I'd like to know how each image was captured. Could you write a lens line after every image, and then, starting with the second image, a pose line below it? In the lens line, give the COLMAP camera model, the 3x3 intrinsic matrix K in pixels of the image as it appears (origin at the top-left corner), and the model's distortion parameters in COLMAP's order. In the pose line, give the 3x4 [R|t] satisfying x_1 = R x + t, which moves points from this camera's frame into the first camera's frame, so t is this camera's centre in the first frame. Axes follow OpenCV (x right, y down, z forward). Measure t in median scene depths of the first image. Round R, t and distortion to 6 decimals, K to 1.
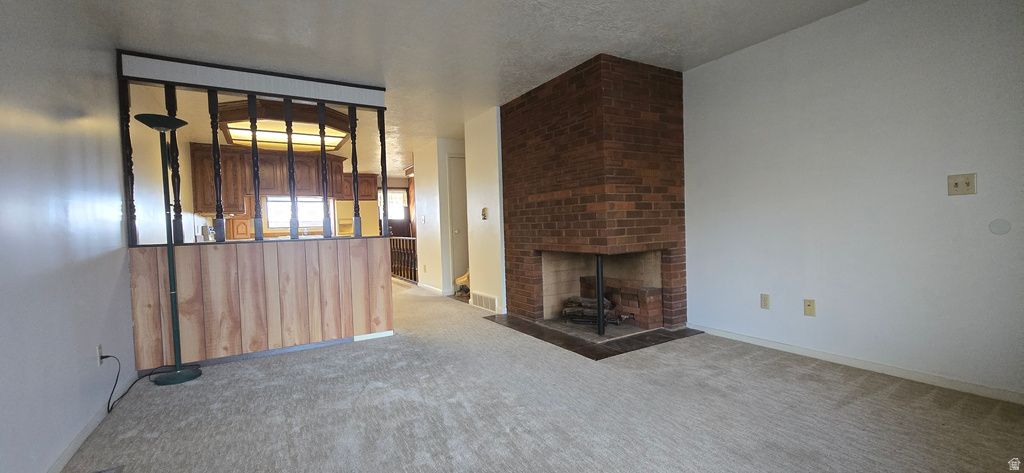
lens RADIAL K [[416.7, 0, 516.9], [0, 416.7, 239.4], [0, 0, 1]] dist [0.011954, -0.007196]
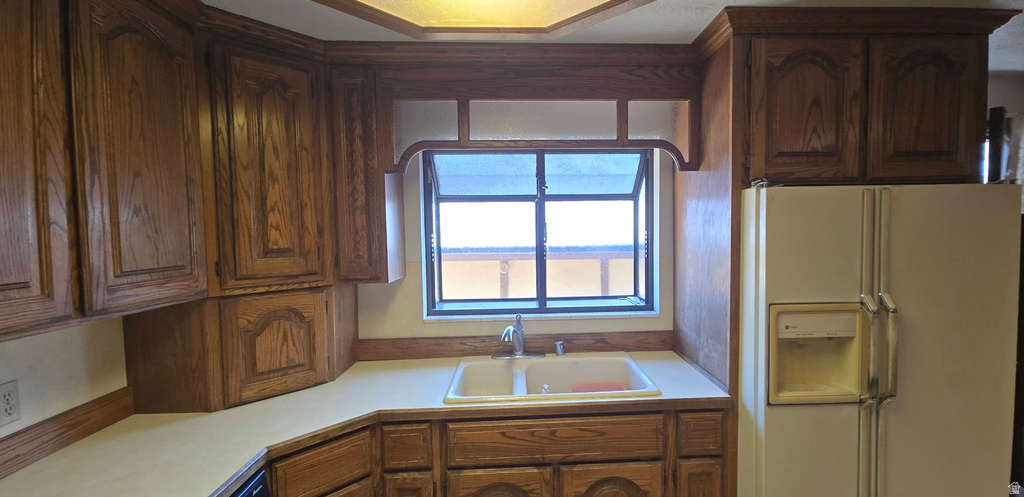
lens RADIAL K [[439.0, 0, 539.6], [0, 439.0, 250.1], [0, 0, 1]] dist [0.002413, 0.000134]
pose [[0.880033, 0.044410, -0.472832, -1.033723], [-0.030953, 0.998865, 0.036209, -0.175560], [0.473903, -0.017230, 0.880409, 1.970067]]
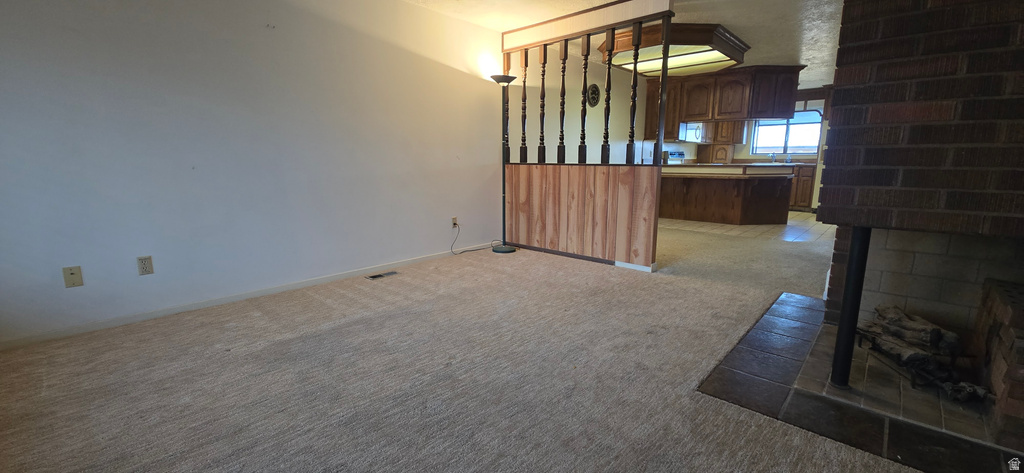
lens RADIAL K [[416.7, 0, 516.9], [0, 416.7, 239.4], [0, 0, 1]] dist [0.011954, -0.007196]
pose [[0.282693, 0.211652, -0.935568, 0.496054], [-0.044157, 0.977190, 0.207726, -0.025160], [0.958194, -0.017411, 0.285591, 0.464120]]
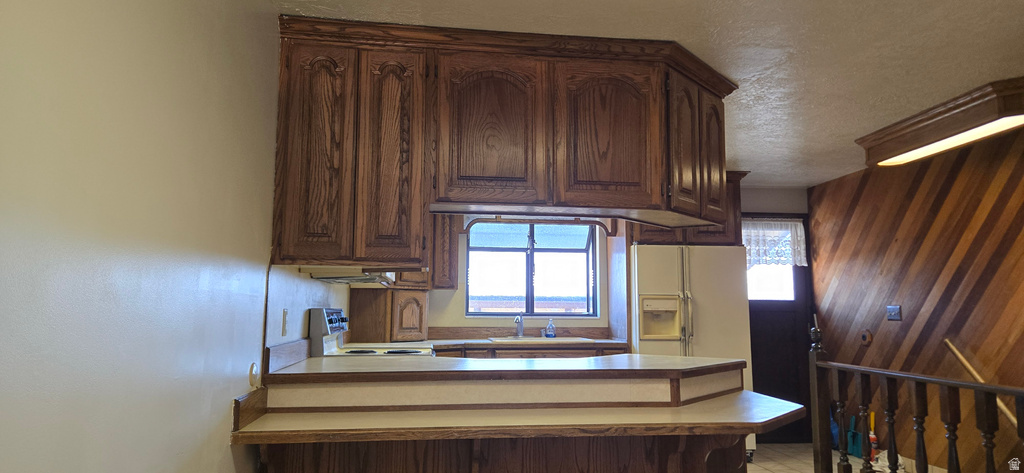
lens RADIAL K [[680.4, 0, 512.0], [0, 680.4, 236.5], [0, 0, 1]] dist [0.054276, -0.000889]
pose [[0.907802, -0.008600, -0.419310, -0.688215], [-0.049343, 0.990656, -0.127145, -0.048863], [0.416485, 0.136113, 0.898896, 1.032625]]
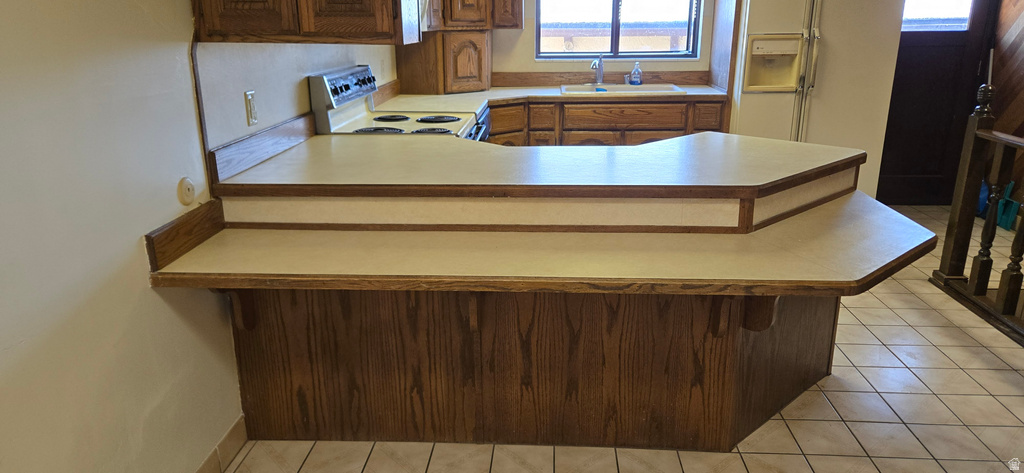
lens RADIAL K [[683.9, 0, 509.4], [0, 683.9, 223.4], [0, 0, 1]] dist [0.072041, -0.057207]
pose [[0.820767, 0.189155, -0.539038, -0.697819], [-0.040097, 0.960338, 0.275941, -0.120525], [0.569855, -0.204869, 0.795798, 1.249007]]
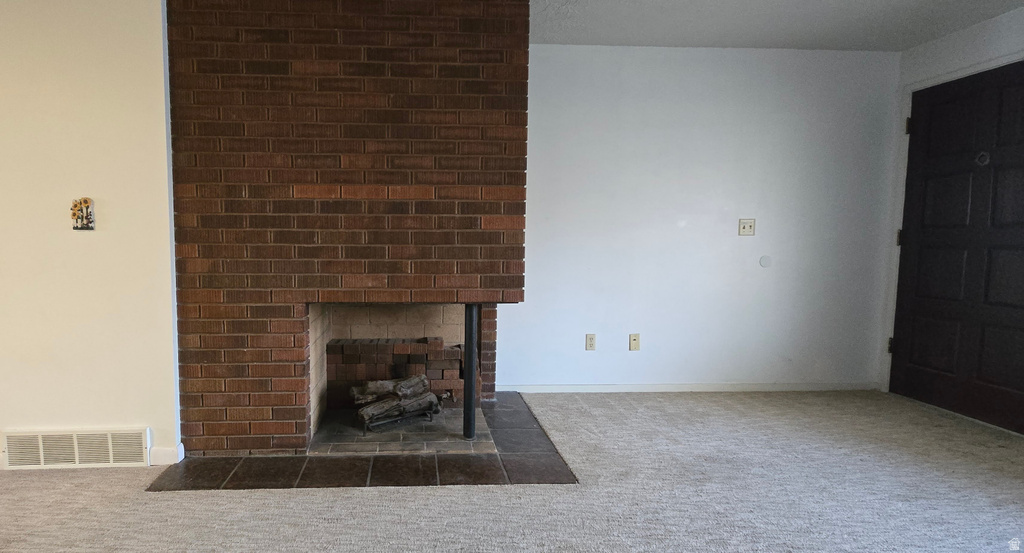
lens RADIAL K [[485.2, 0, 511.6], [0, 485.2, 281.3], [0, 0, 1]] dist [0.002184, 0.000146]
pose [[0.486465, -0.034906, 0.873002, -0.347299], [0.008924, 0.999348, 0.034985, -0.017035], [-0.873654, -0.009228, 0.486460, 0.574847]]
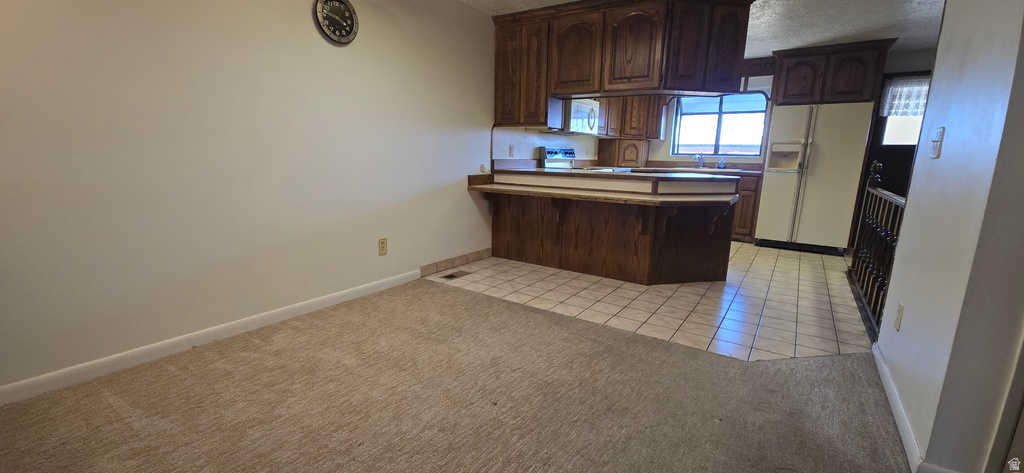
lens RADIAL K [[416.7, 0, 516.9], [0, 416.7, 239.4], [0, 0, 1]] dist [0.011954, -0.007196]
pose [[0.415863, 0.223913, -0.881431, -0.160707], [-0.067840, 0.974153, 0.215460, -0.050281], [0.906893, -0.029805, 0.420305, 1.152425]]
